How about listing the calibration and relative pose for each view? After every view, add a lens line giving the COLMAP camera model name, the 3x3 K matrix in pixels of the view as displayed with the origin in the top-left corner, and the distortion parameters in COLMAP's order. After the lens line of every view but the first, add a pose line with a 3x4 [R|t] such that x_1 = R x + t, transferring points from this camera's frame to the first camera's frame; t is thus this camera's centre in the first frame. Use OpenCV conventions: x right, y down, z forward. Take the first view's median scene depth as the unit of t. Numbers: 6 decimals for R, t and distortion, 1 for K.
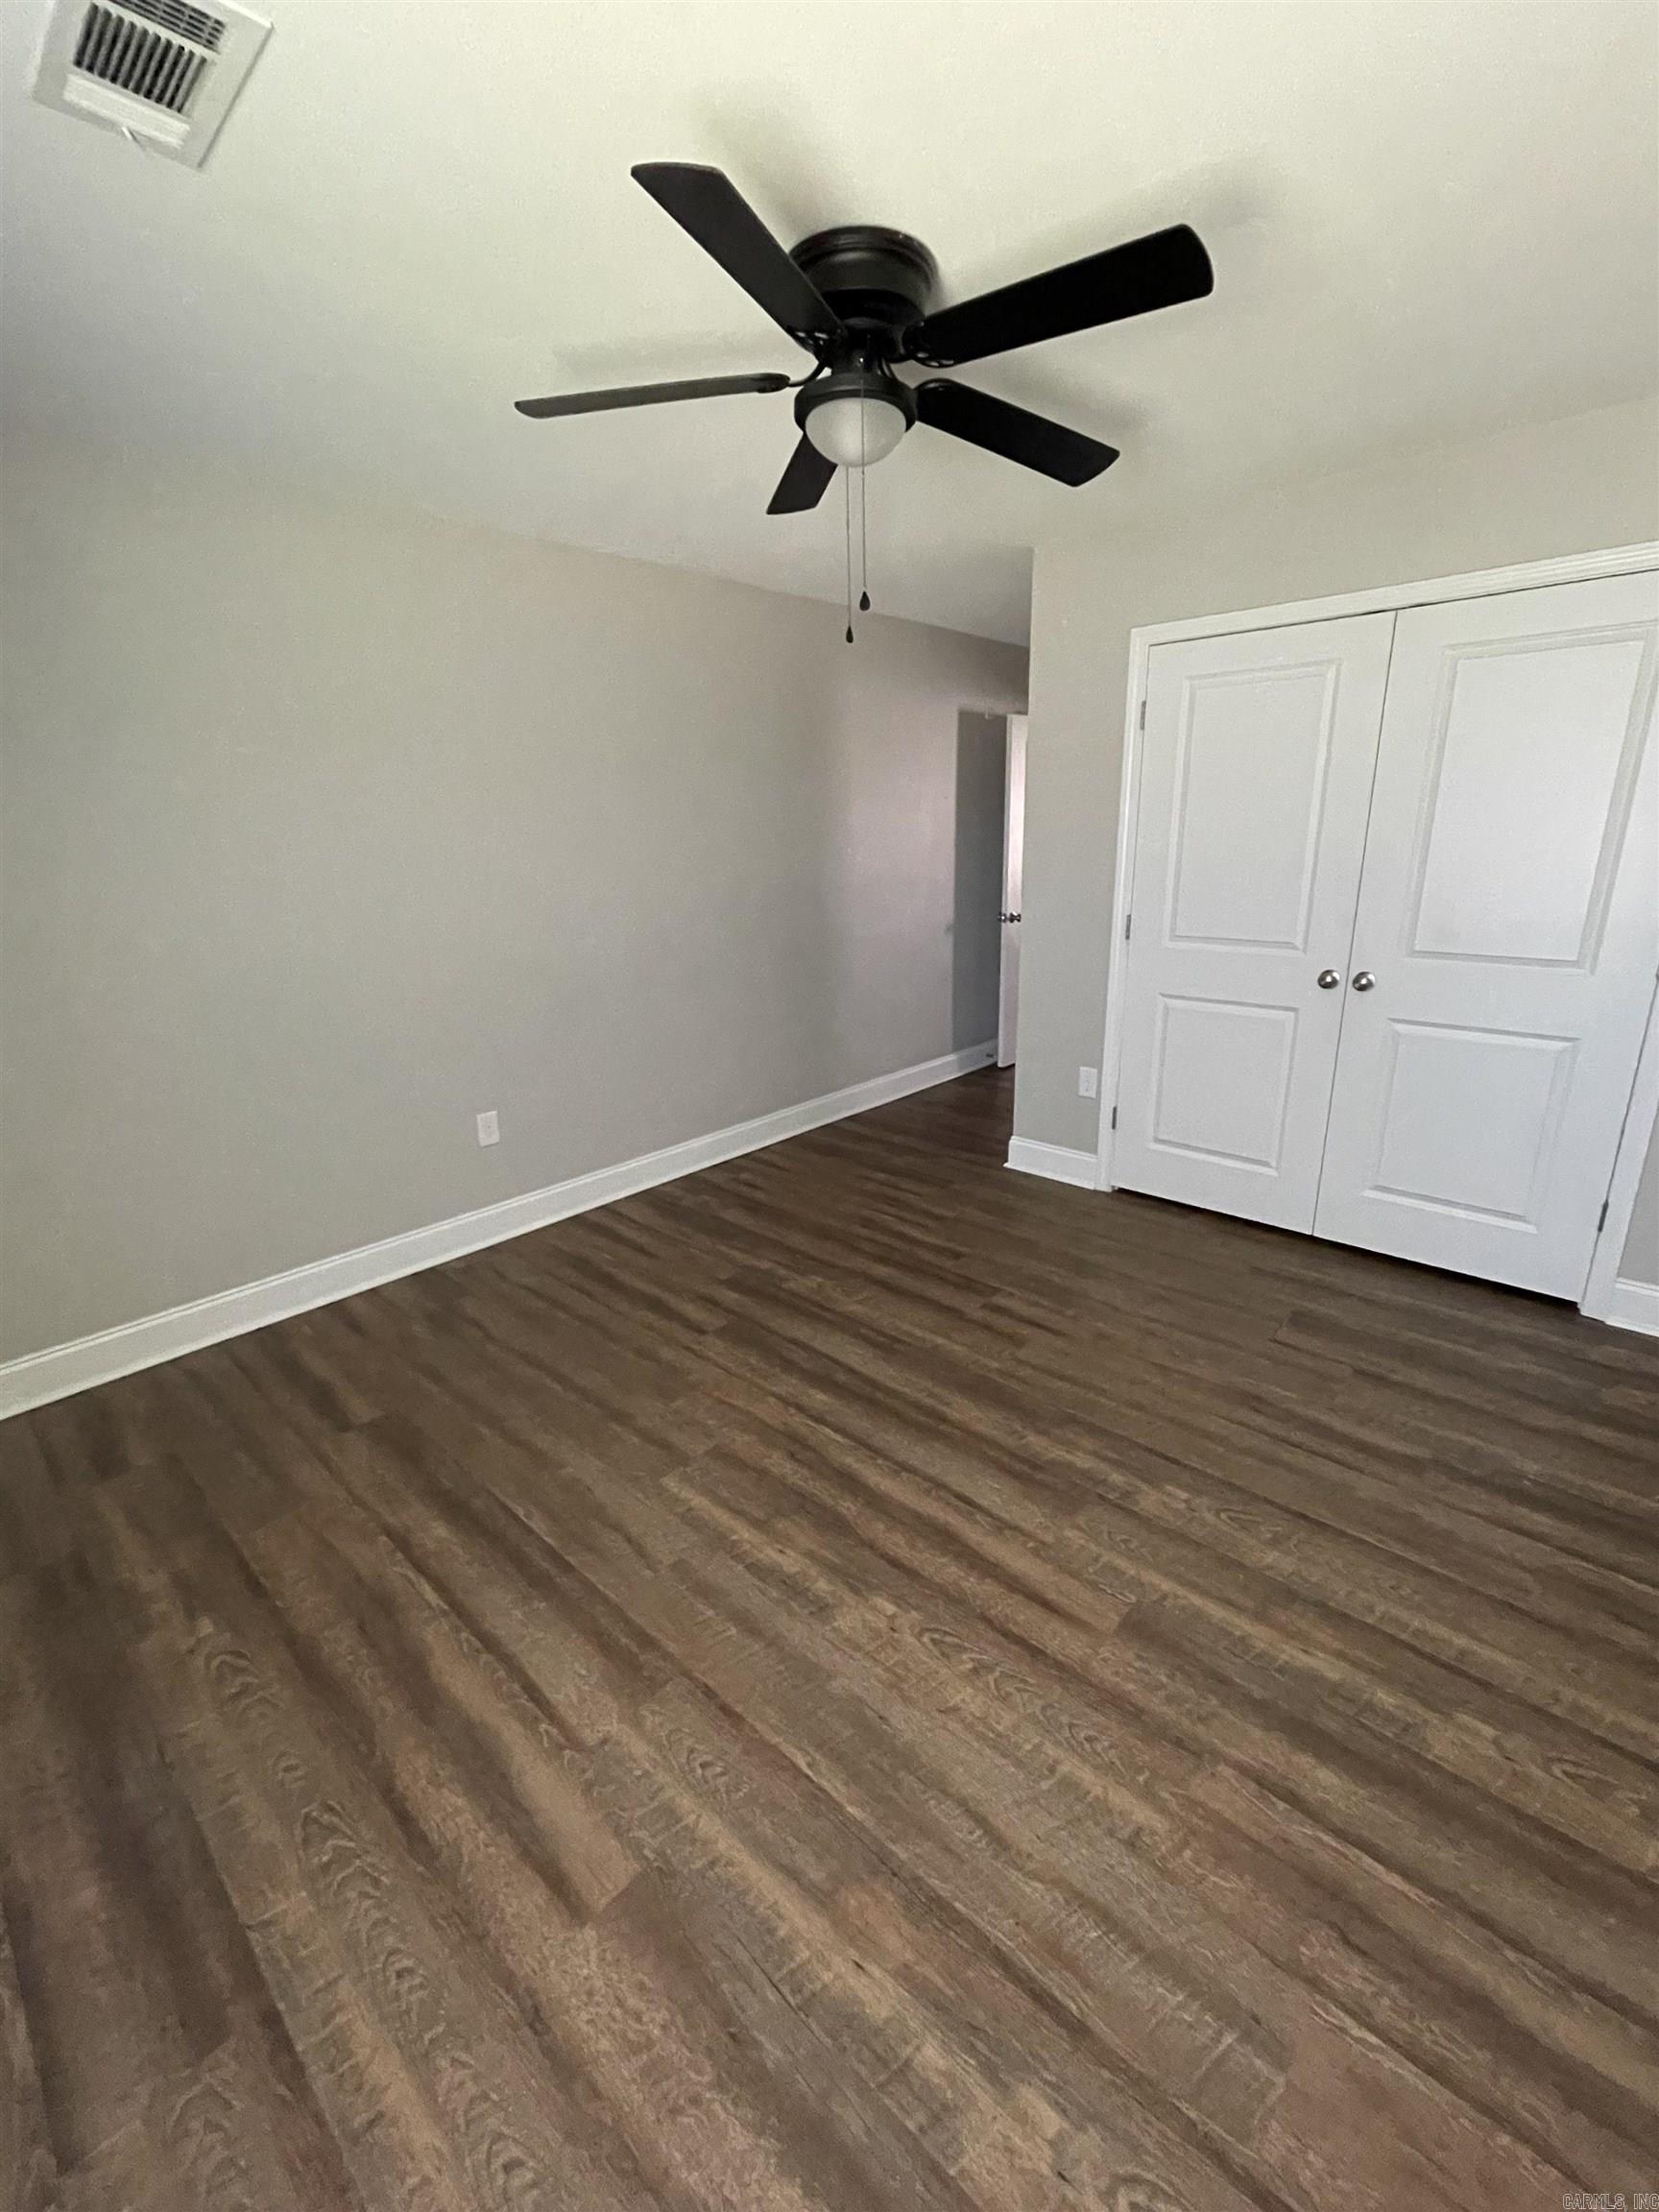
lens RADIAL K [[895.6, 0, 827.1], [0, 895.6, 1097.1], [0, 0, 1]] dist [-0.000818, -0.000032]
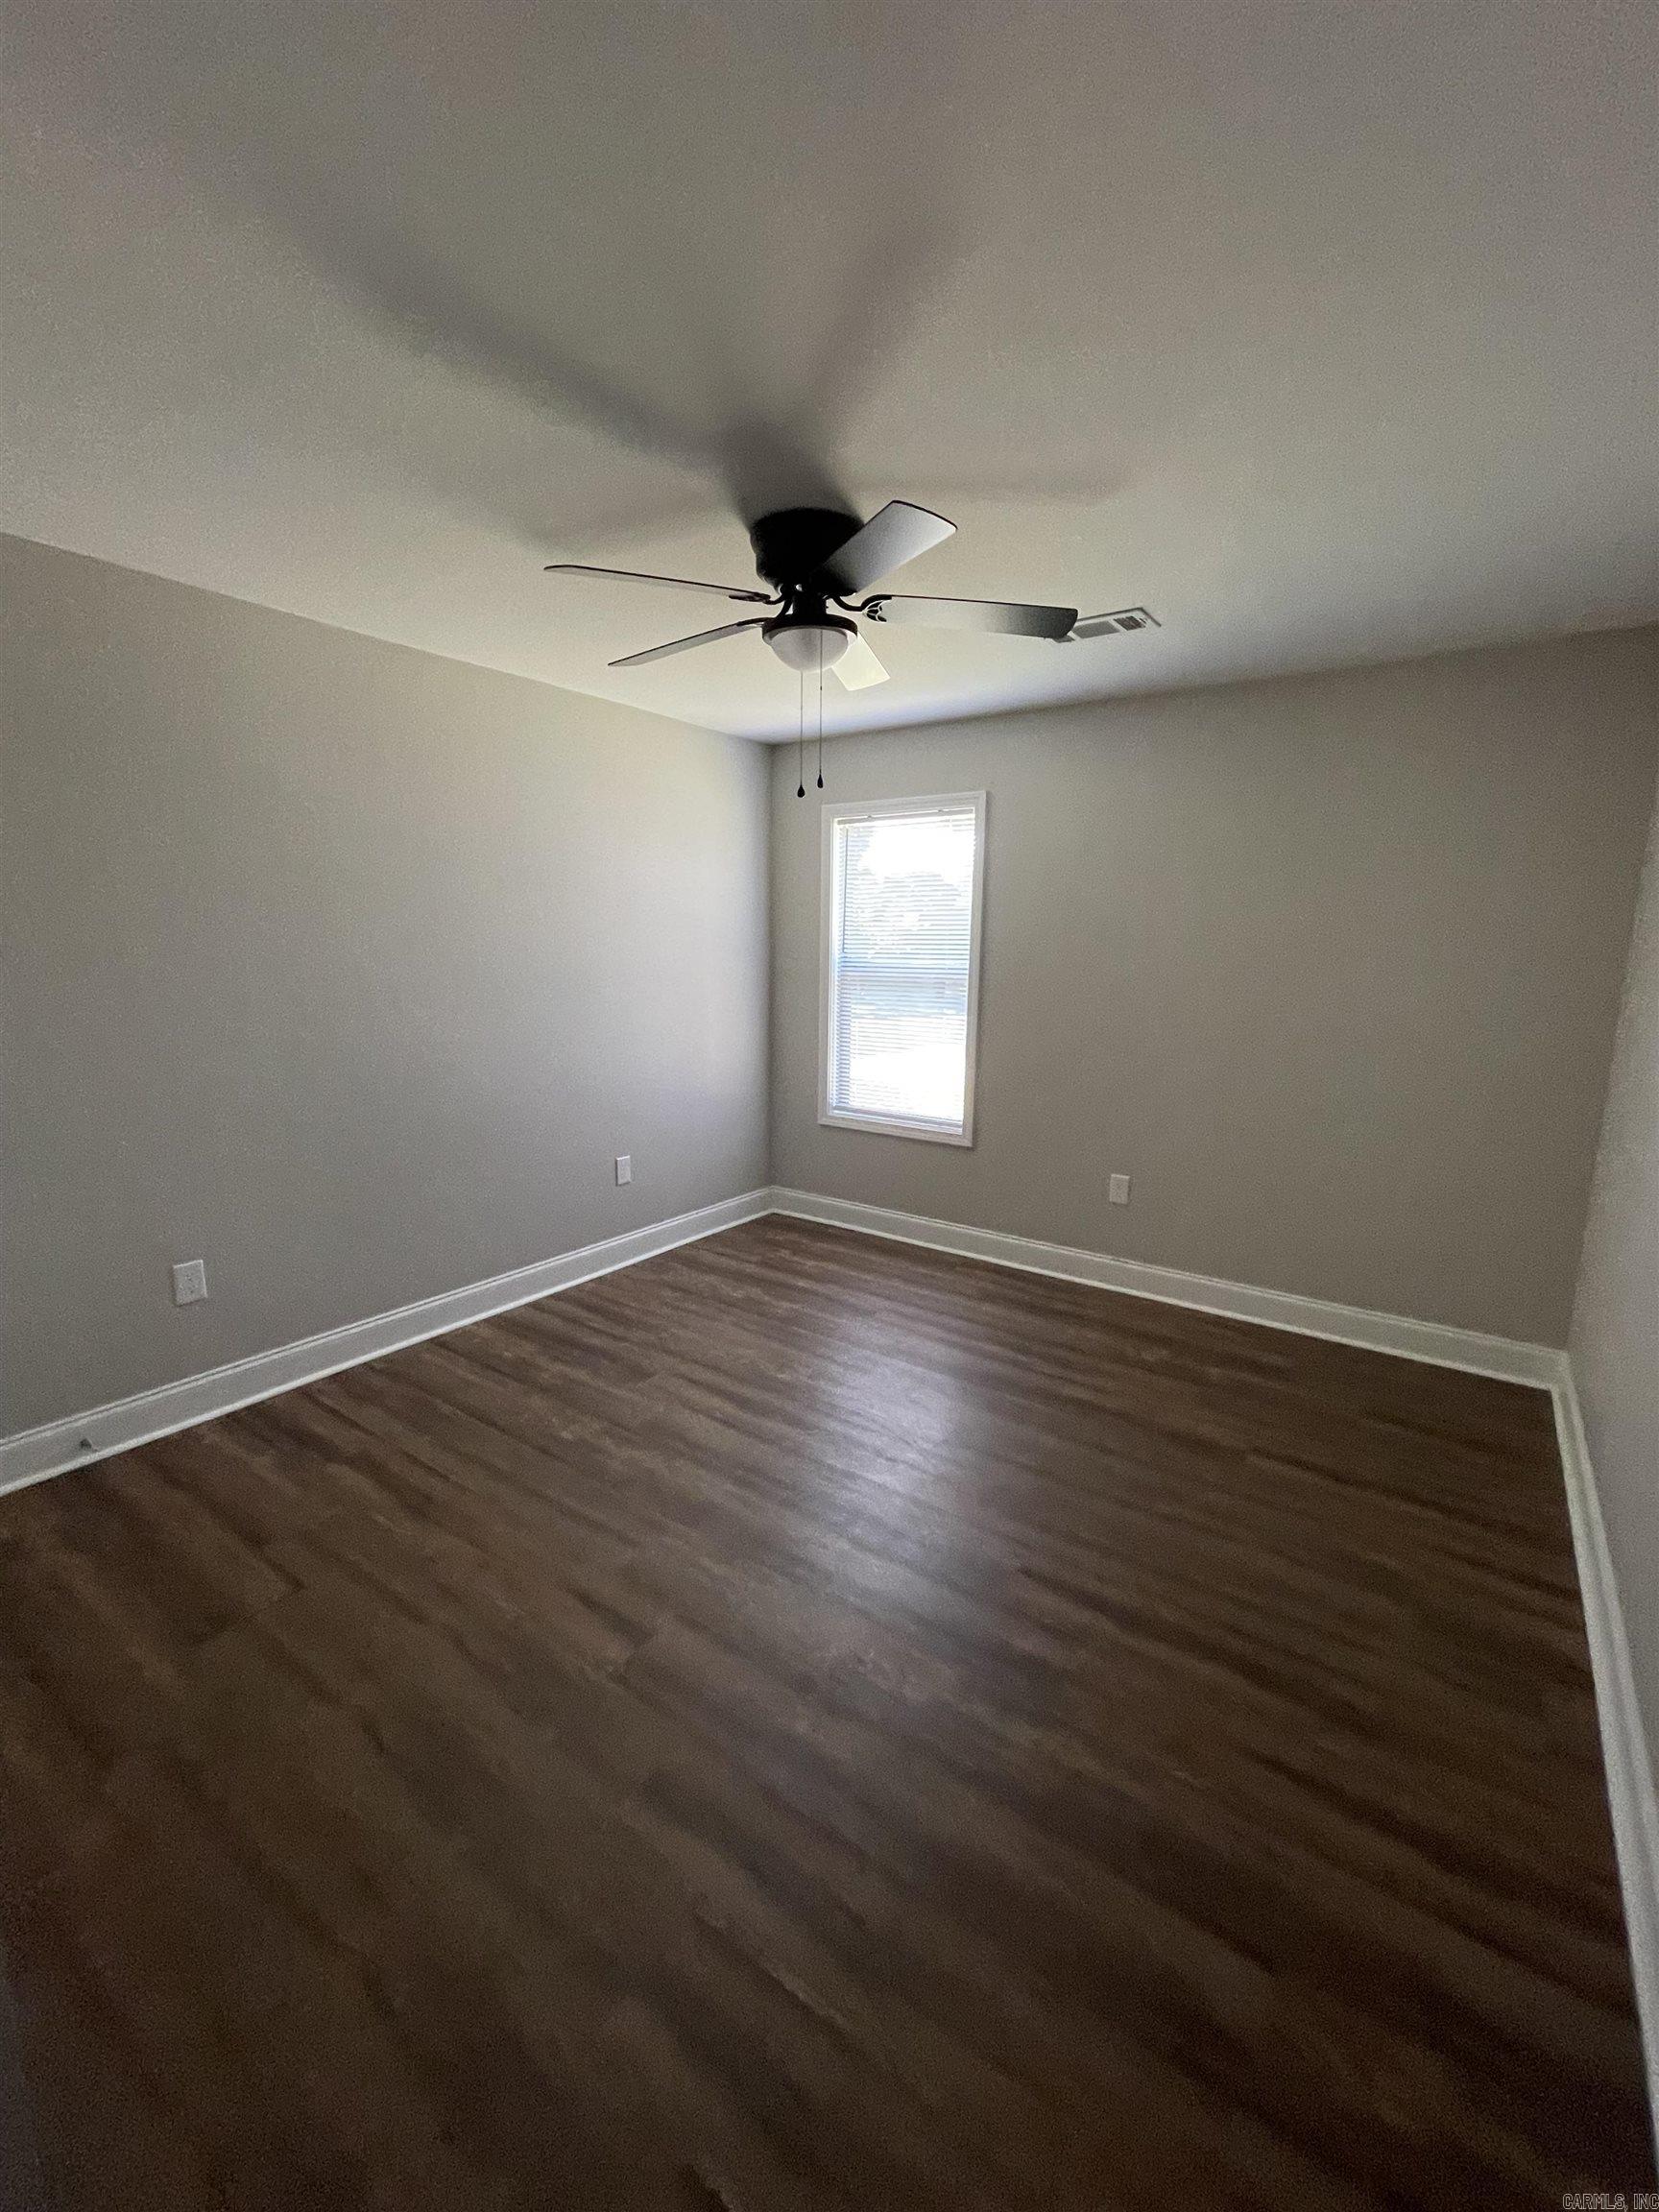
lens RADIAL K [[895.6, 0, 827.1], [0, 895.6, 1097.1], [0, 0, 1]] dist [-0.000818, -0.000032]
pose [[-0.991349, 0.025679, -0.128716, 0.160847], [-0.034318, 0.895846, 0.443037, -0.585853], [0.126687, 0.443621, -0.887215, 1.931095]]
